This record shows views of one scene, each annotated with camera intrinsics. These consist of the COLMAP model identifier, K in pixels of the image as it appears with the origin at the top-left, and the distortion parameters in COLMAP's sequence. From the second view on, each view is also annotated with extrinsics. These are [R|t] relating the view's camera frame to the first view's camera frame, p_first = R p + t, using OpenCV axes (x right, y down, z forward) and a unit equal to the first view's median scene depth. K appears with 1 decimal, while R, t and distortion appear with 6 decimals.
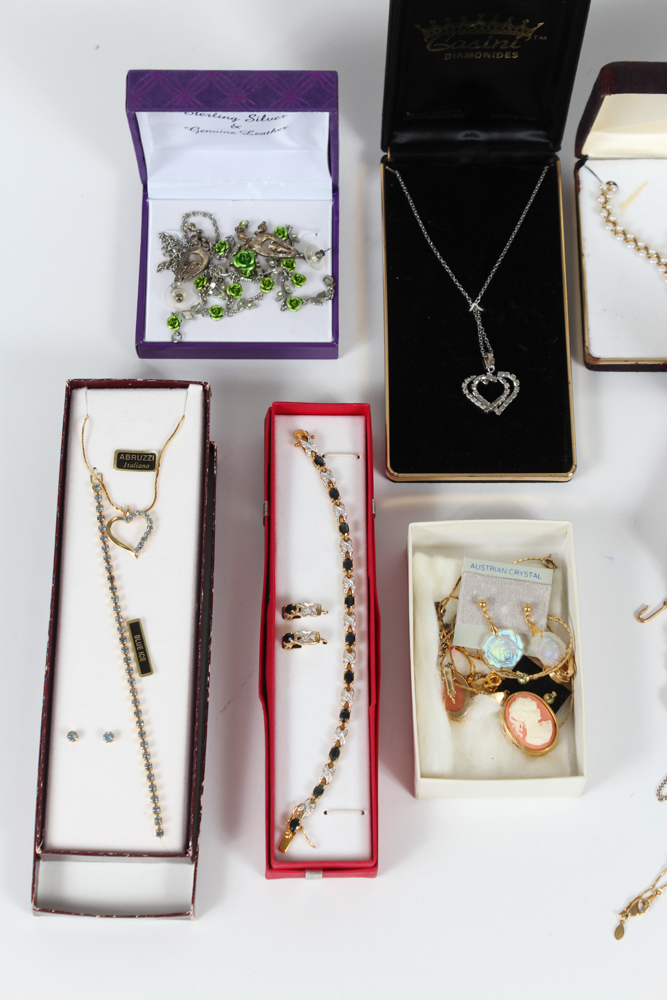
lens RADIAL K [[2461.3, 0, 333.5], [0, 2461.3, 500.0], [0, 0, 1]] dist [-0.054133, 0.234980]
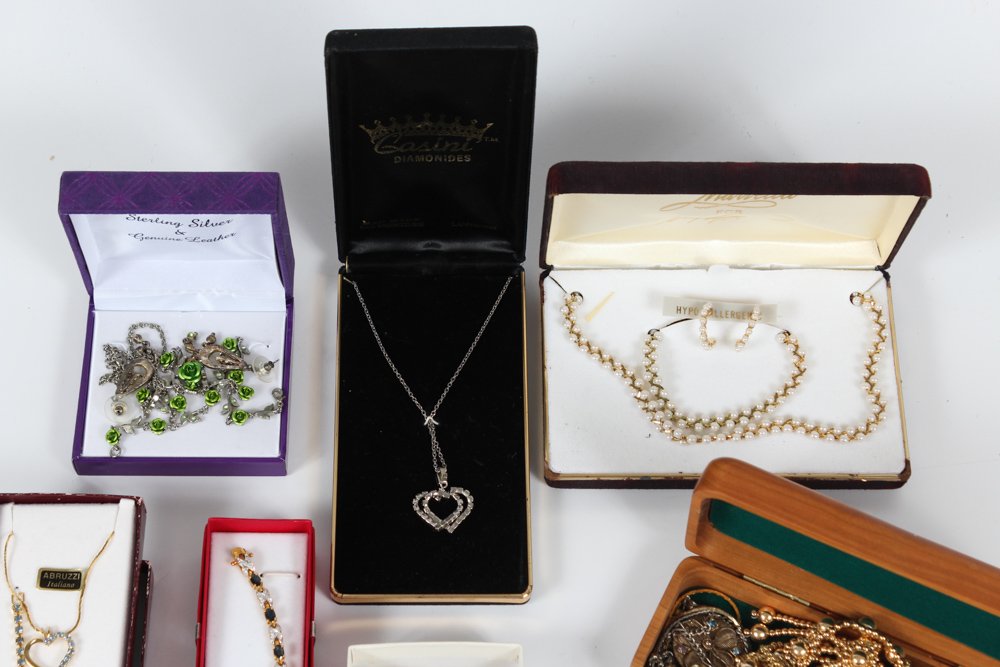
lens RADIAL K [[2461.3, 0, 500.0], [0, 2461.3, 333.5], [0, 0, 1]] dist [-0.054133, 0.234980]
pose [[0.999867, 0.001448, 0.016264, 0.071259], [0.000862, 0.989984, -0.141175, 0.023327], [-0.016305, 0.141171, 0.989851, 0.053859]]
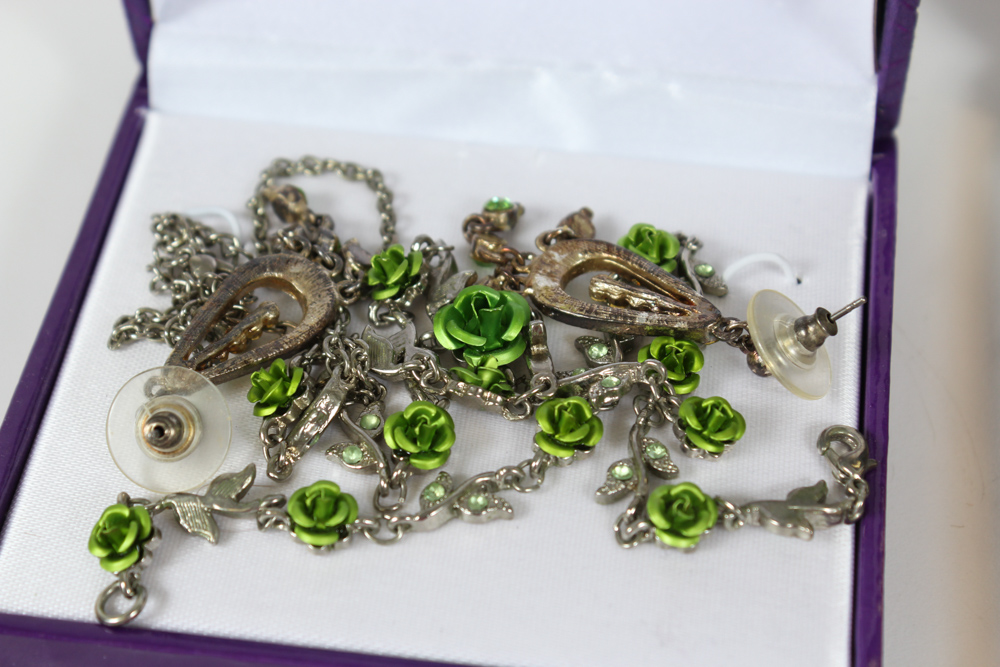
lens RADIAL K [[2461.3, 0, 500.0], [0, 2461.3, 333.5], [0, 0, 1]] dist [-0.054133, 0.234980]
pose [[0.991027, 0.098867, -0.089944, -0.014424], [-0.122666, 0.940023, -0.318291, -0.024844], [0.053081, 0.326469, 0.943716, 0.815823]]
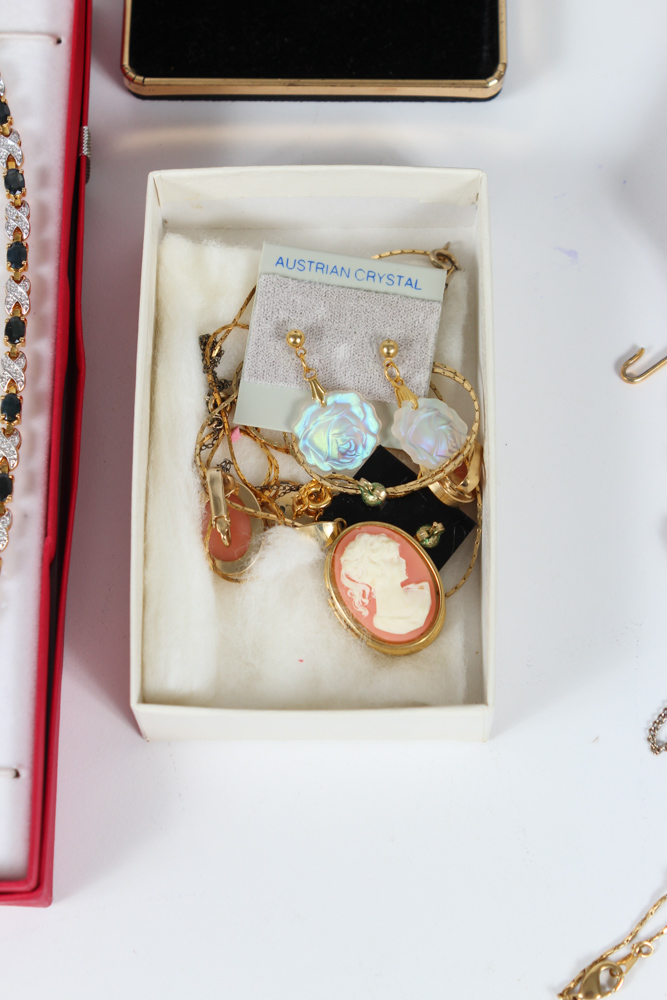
lens RADIAL K [[2461.3, 0, 333.5], [0, 2461.3, 500.0], [0, 0, 1]] dist [-0.054133, 0.234980]
pose [[0.999231, 0.011552, -0.037481, 0.084027], [-0.008526, 0.996766, 0.079910, 0.034086], [0.038283, -0.079529, 0.996097, 0.501986]]
